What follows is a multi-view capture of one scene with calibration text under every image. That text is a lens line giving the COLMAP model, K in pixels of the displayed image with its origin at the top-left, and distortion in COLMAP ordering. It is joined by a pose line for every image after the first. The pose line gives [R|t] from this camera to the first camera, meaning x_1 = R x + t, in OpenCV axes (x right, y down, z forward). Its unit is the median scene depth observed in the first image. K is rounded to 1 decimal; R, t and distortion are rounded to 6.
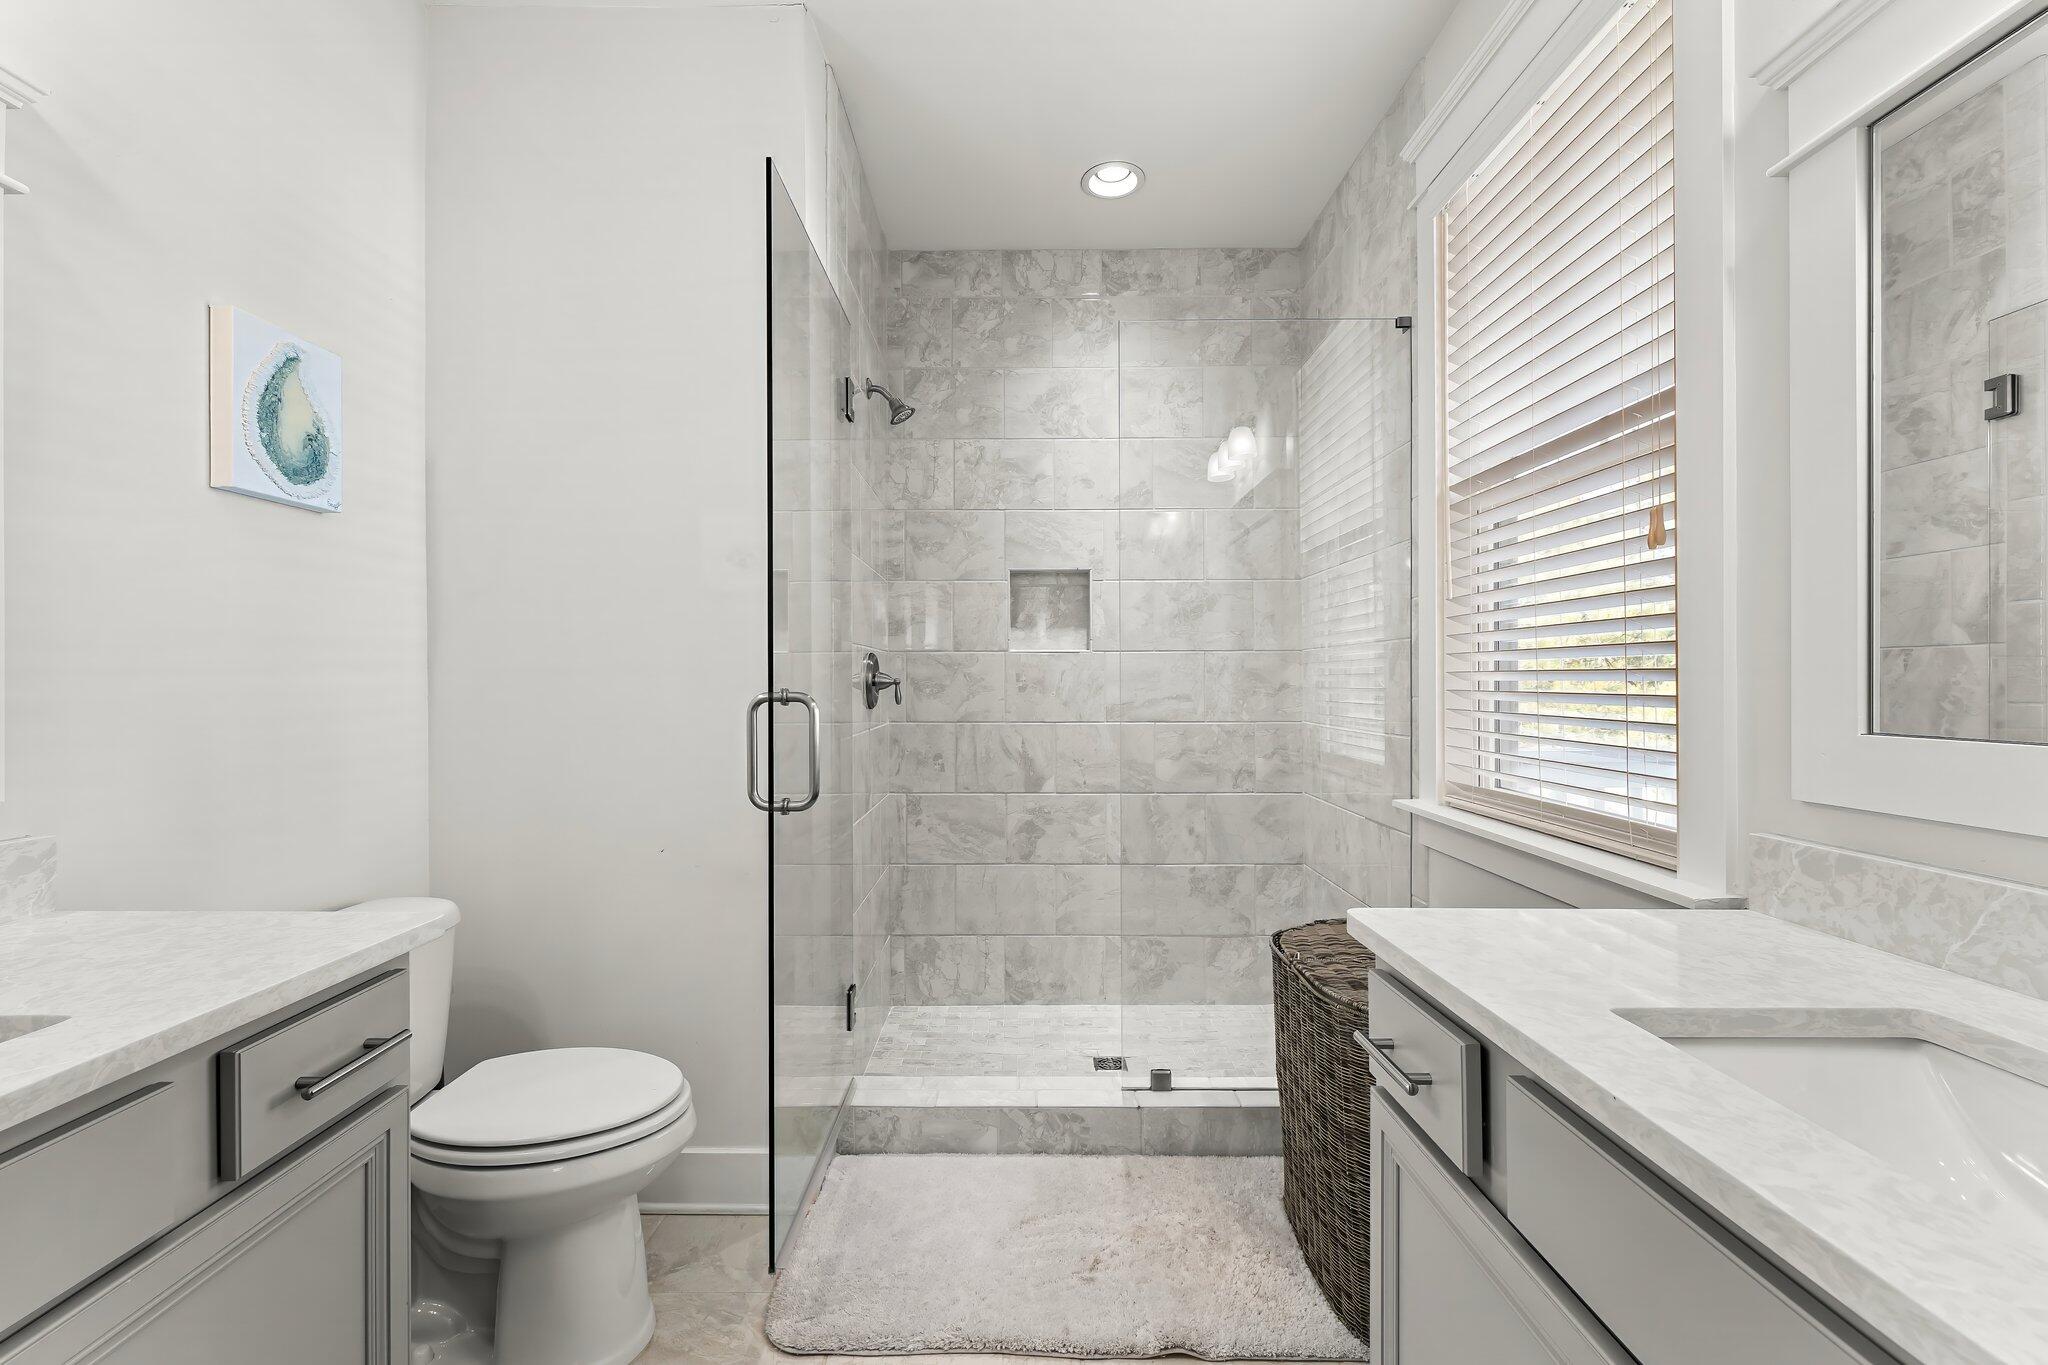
lens RADIAL K [[847.3, 0, 1020.4], [0, 847.3, 676.0], [0, 0, 1]] dist [0.002877, -0.000904]
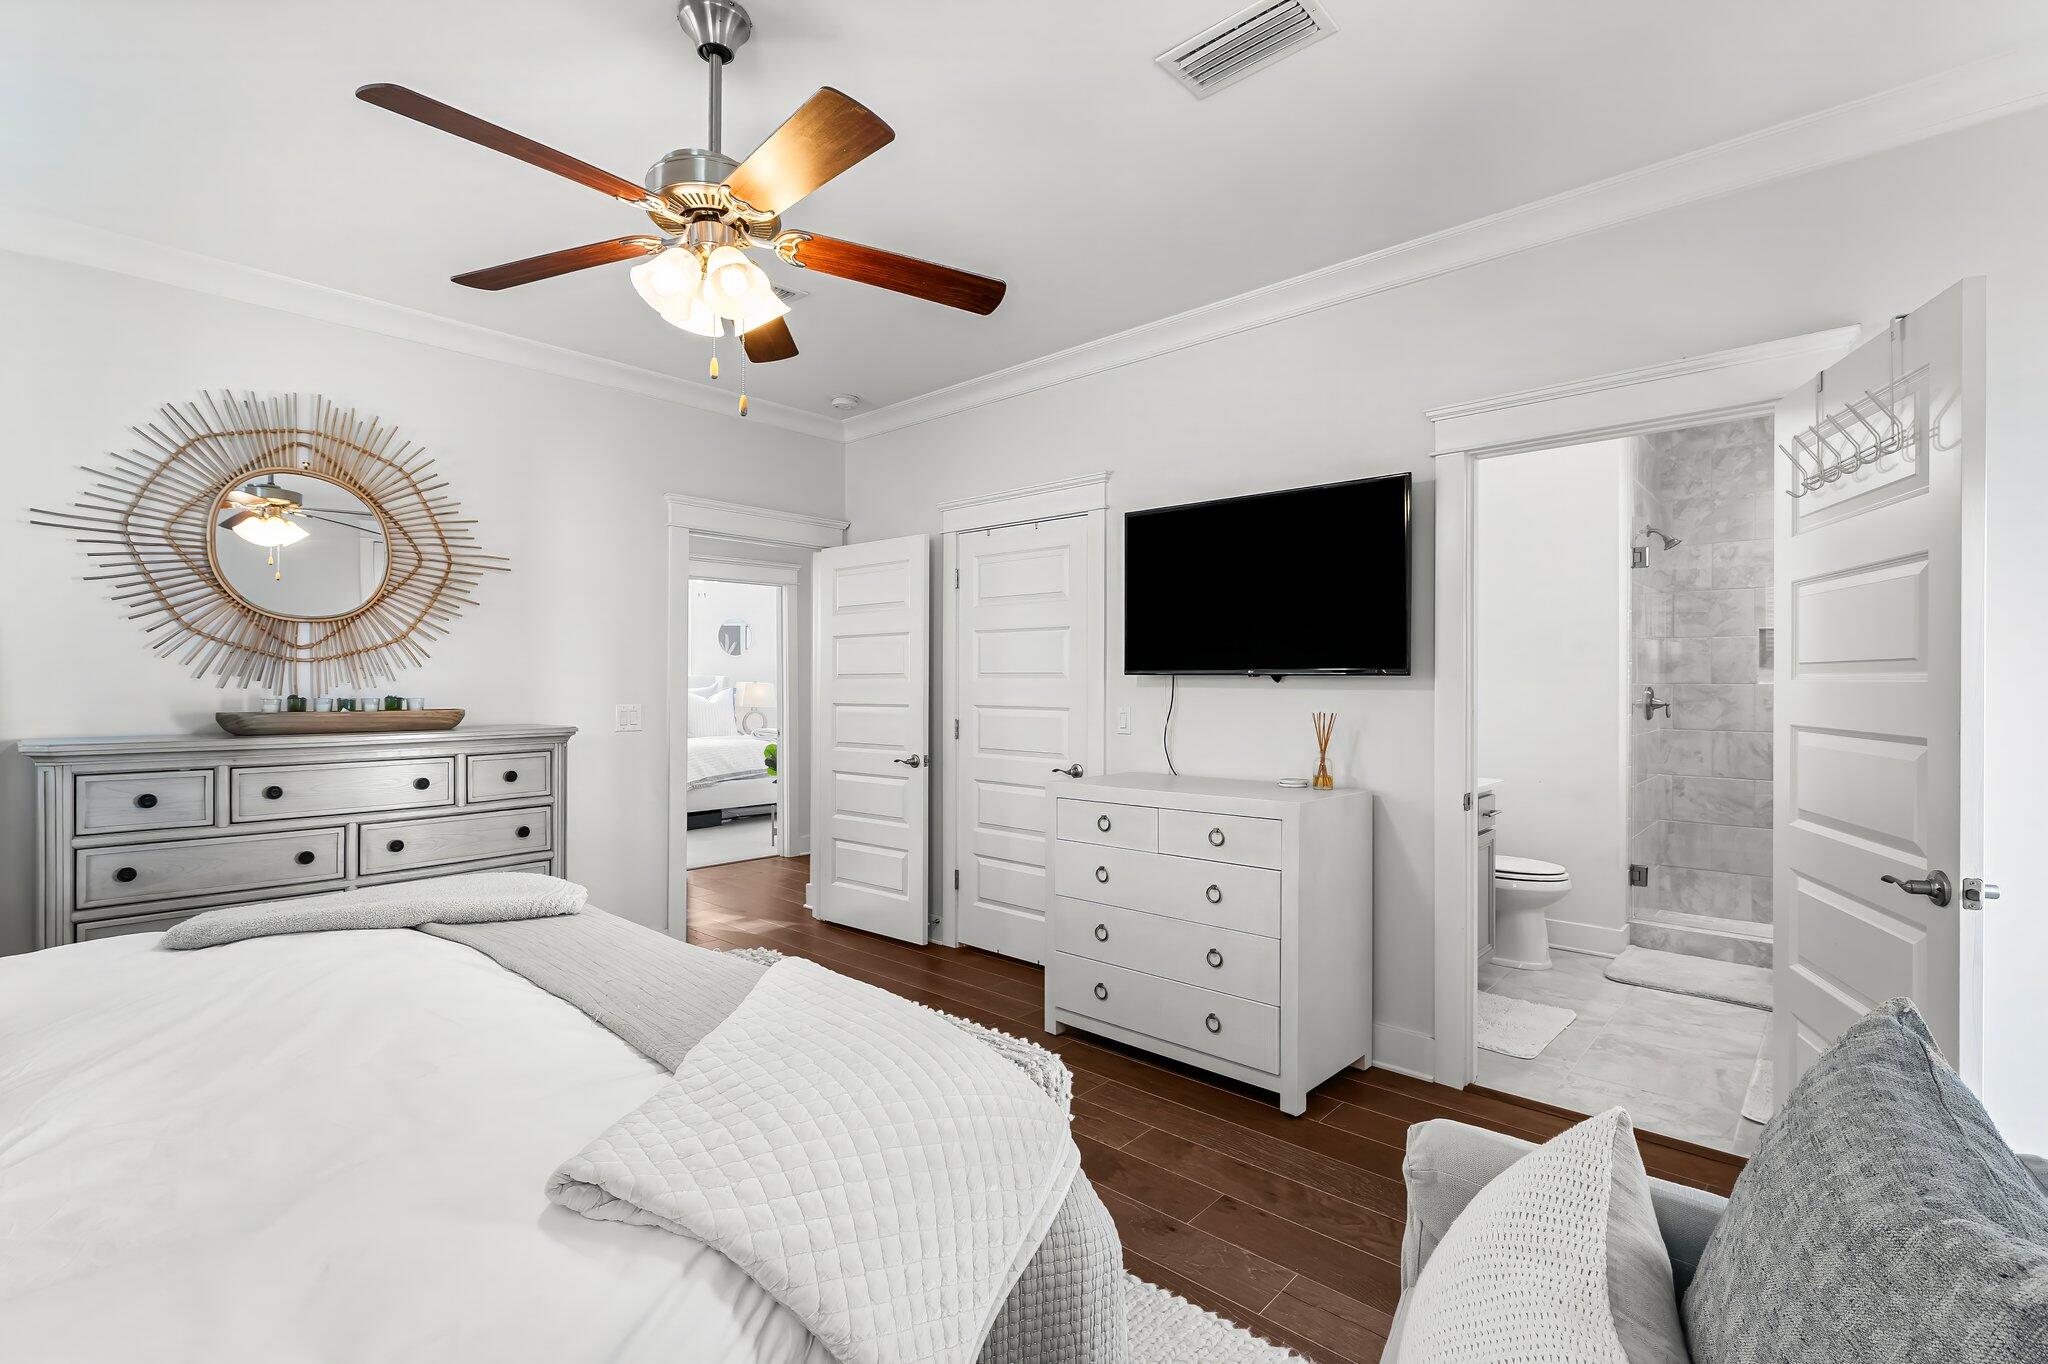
lens RADIAL K [[910.0, 0, 1024.7], [0, 910.0, 694.2], [0, 0, 1]] dist [-0.002985, -0.000380]
pose [[0.735837, 0.007594, -0.677117, 0.127012], [0.000971, 0.999924, 0.012269, -0.034122], [0.677159, -0.009685, 0.735773, -1.105819]]
